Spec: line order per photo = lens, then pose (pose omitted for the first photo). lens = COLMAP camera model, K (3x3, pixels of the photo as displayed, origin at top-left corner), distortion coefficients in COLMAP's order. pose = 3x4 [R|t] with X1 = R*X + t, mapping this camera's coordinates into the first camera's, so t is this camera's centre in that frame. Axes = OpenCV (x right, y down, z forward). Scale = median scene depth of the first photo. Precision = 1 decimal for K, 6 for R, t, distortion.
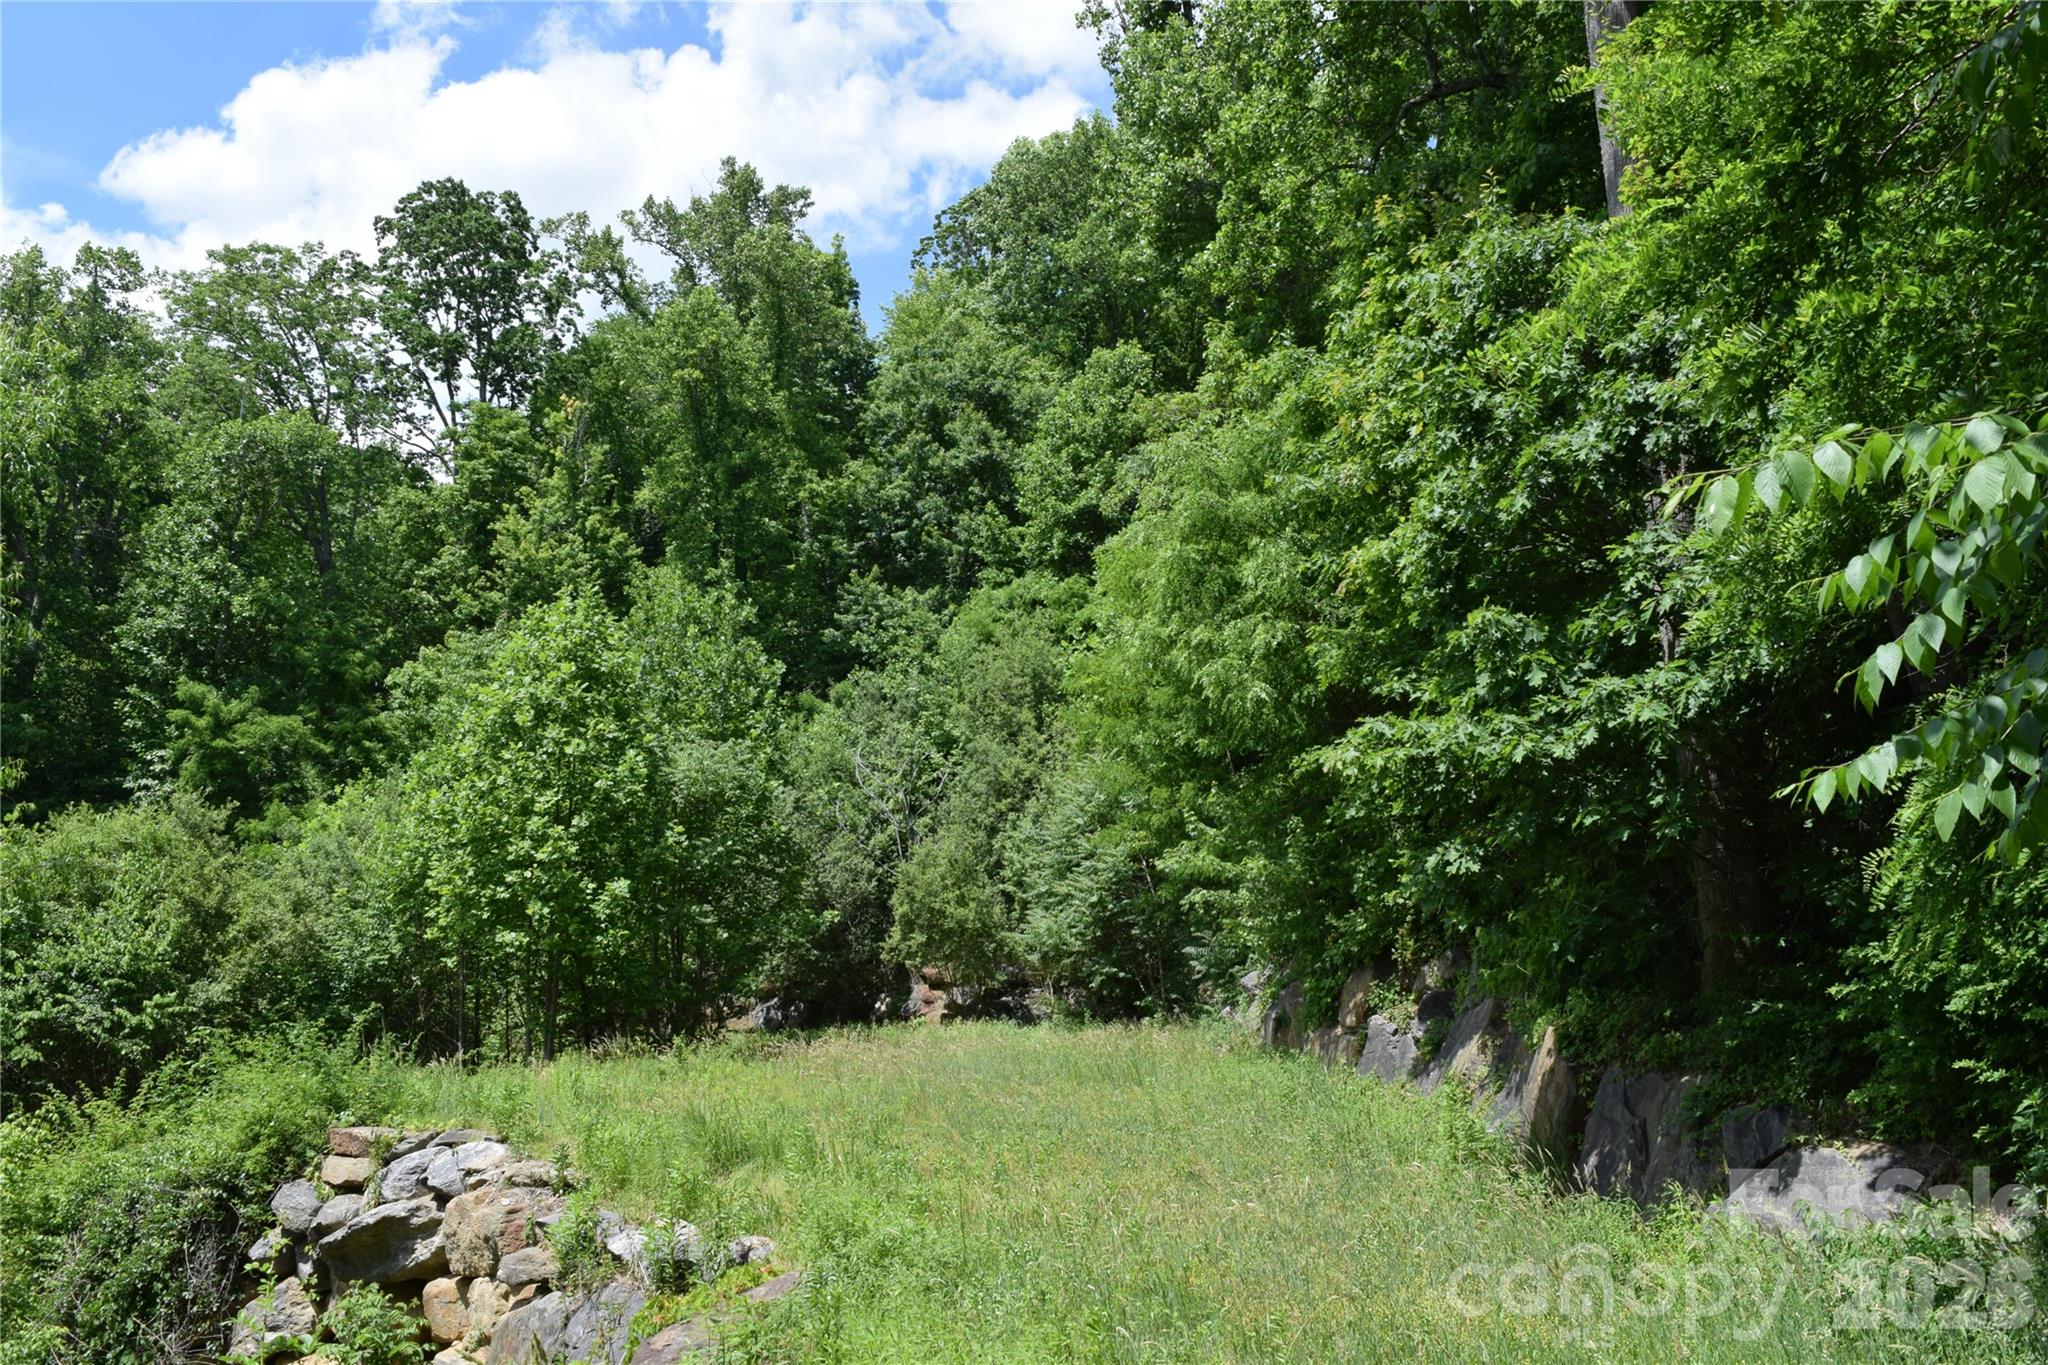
lens RADIAL K [[1585.1, 0, 1026.5], [0, 1585.1, 682.3], [0, 0, 1]] dist [-0.023821, 0.012049]
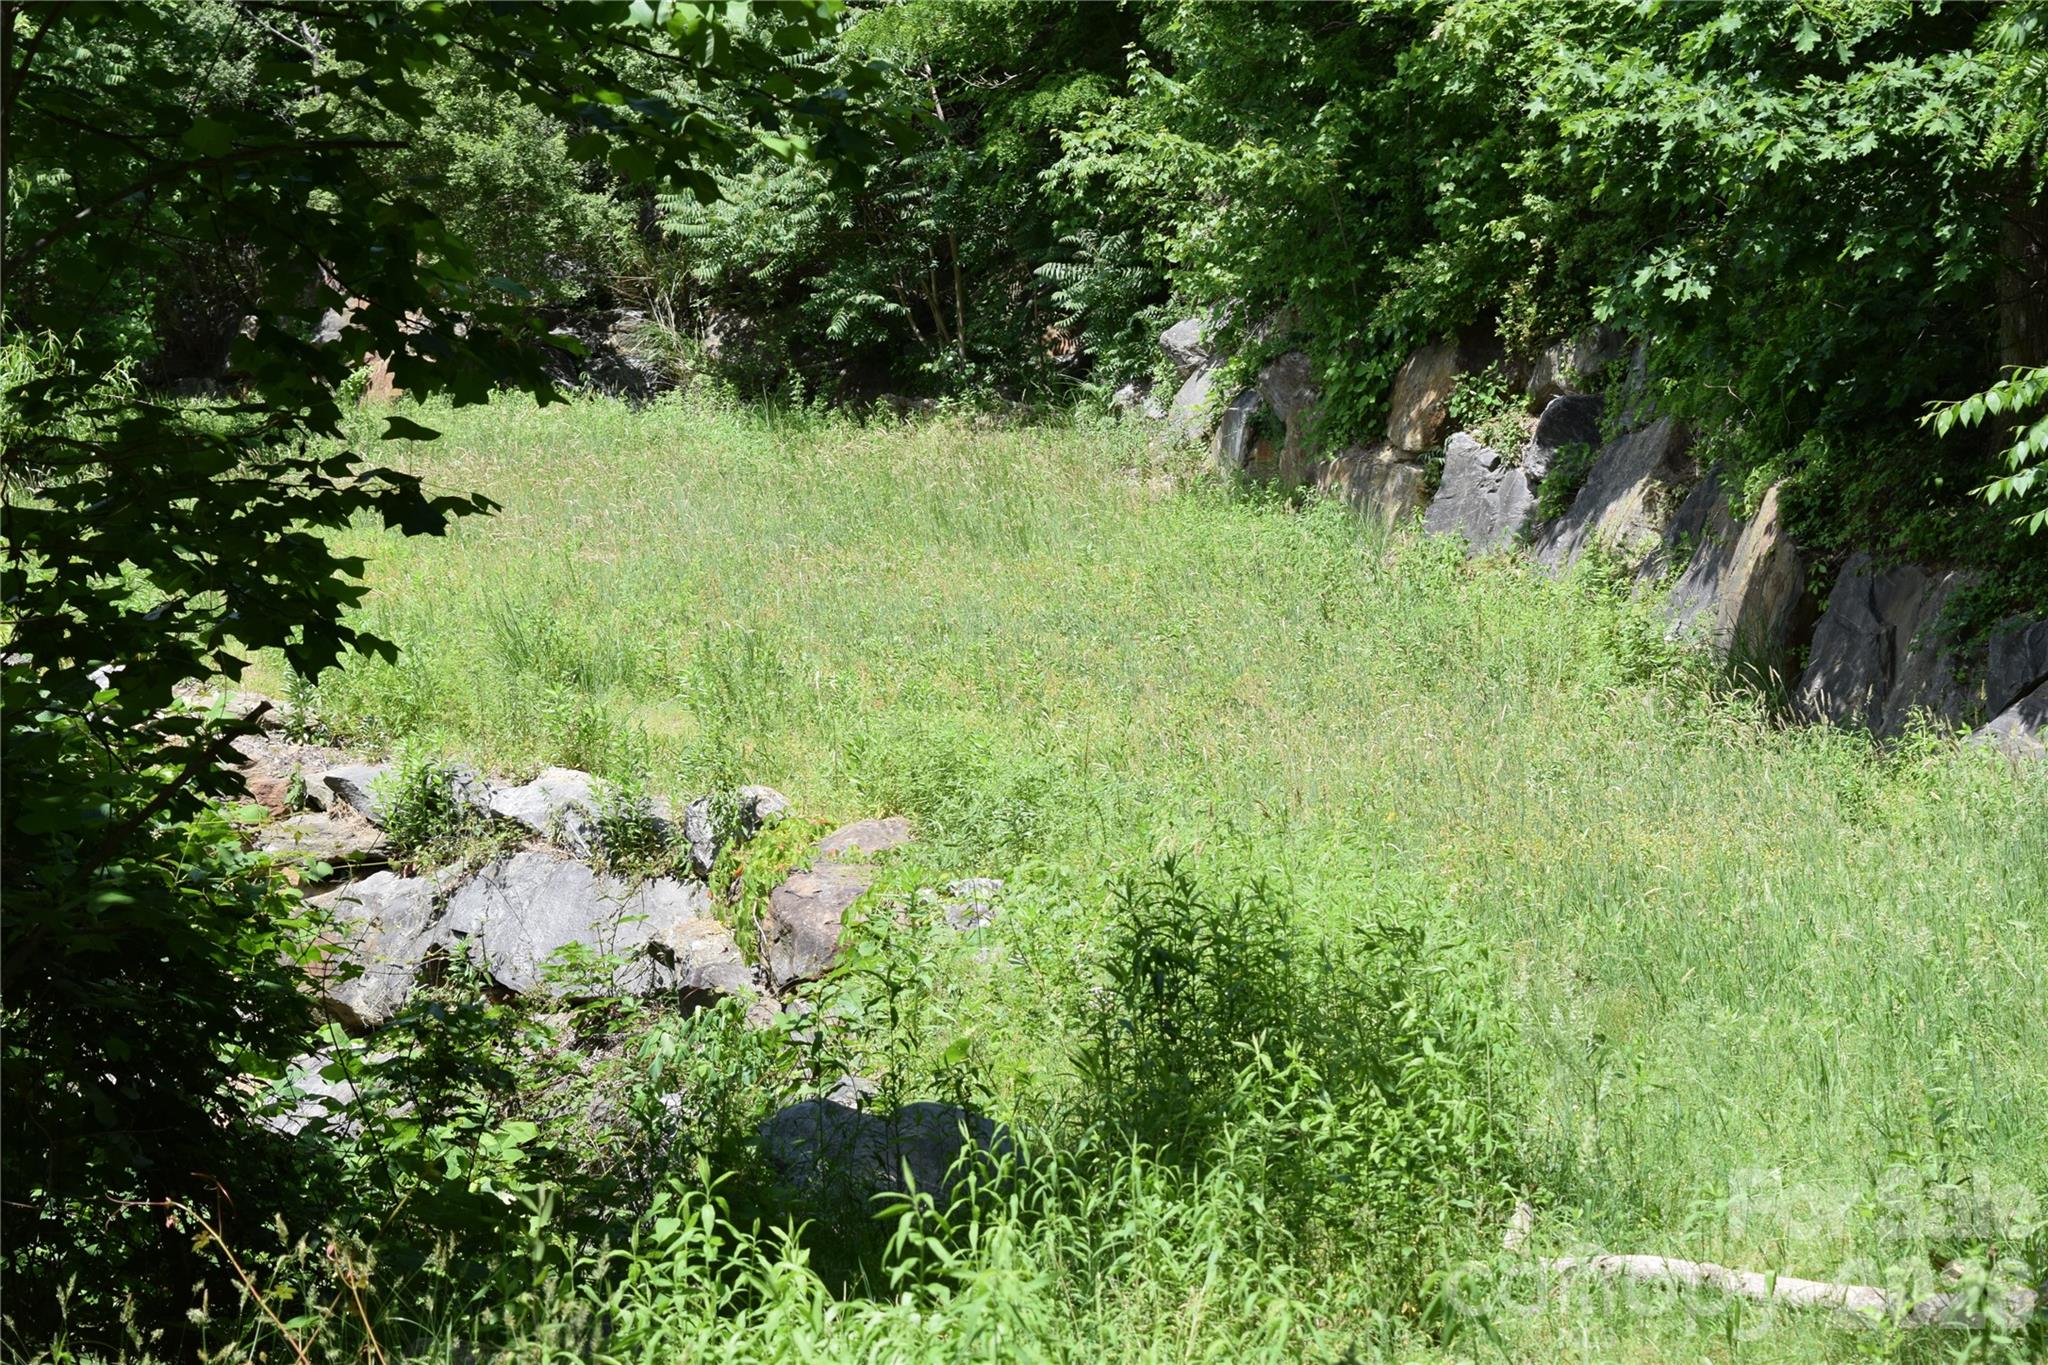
lens RADIAL K [[4941.4, 0, 1026.3], [0, 4941.4, 681.9], [0, 0, 1]] dist [-0.133130, 0.000000]
pose [[0.983214, -0.005104, 0.182386, -0.252398], [-0.048170, 0.956883, 0.286452, -0.200806], [-0.175984, -0.290429, 0.940575, -0.650992]]
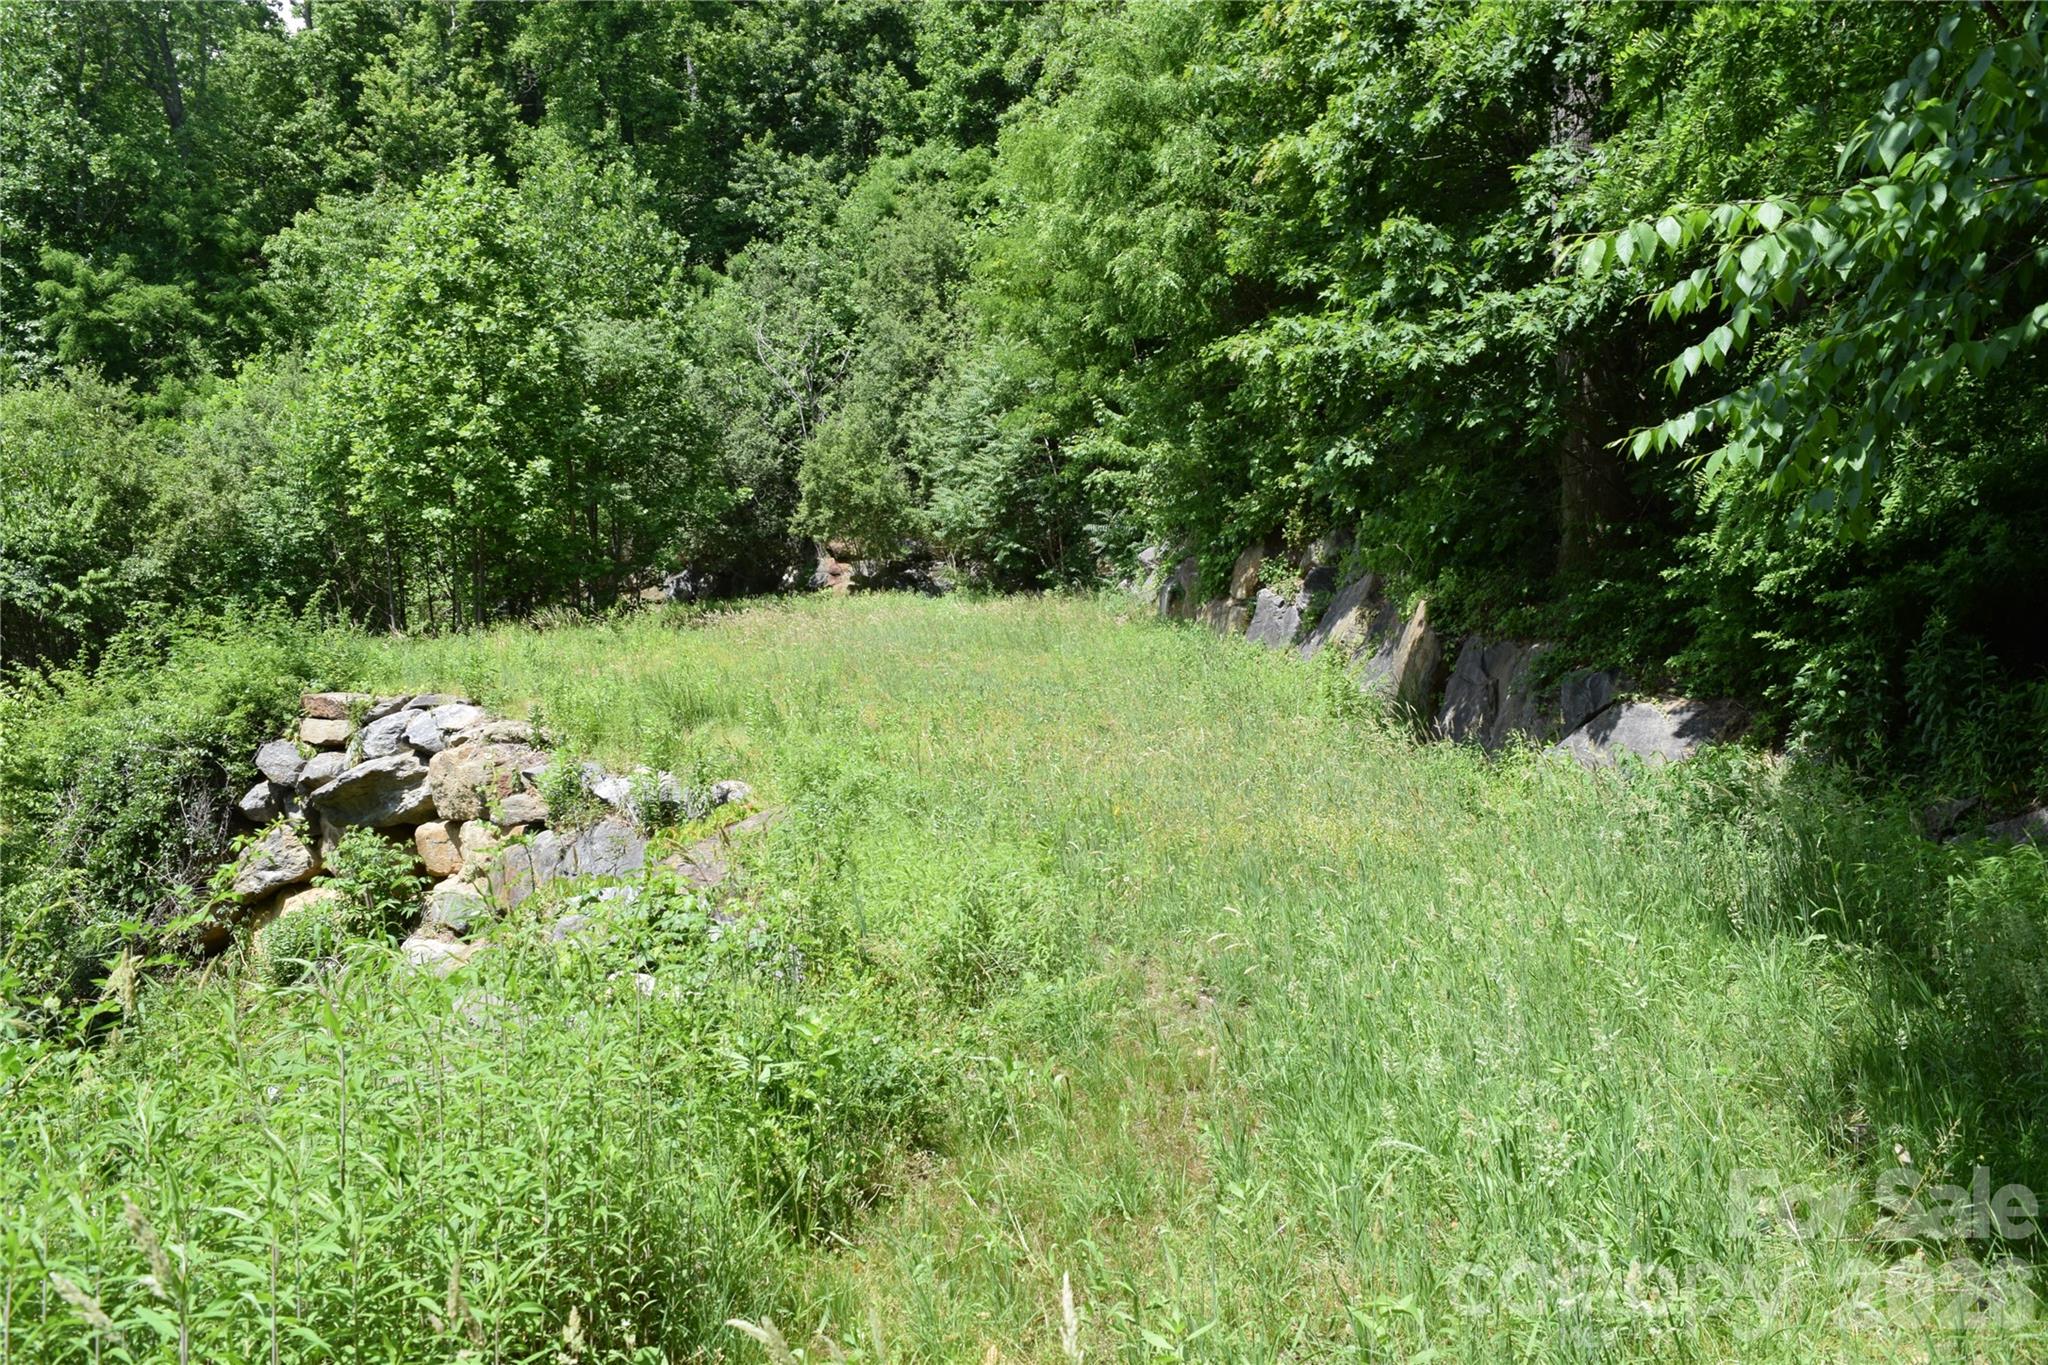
lens RADIAL K [[1585.1, 0, 1014.4], [0, 1585.1, 680.7], [0, 0, 1]] dist [-0.023821, 0.012049]
pose [[0.997946, -0.003941, 0.063936, -0.021192], [-0.013114, 0.964396, 0.264137, -0.014426], [-0.062700, -0.264433, 0.962364, -0.055681]]
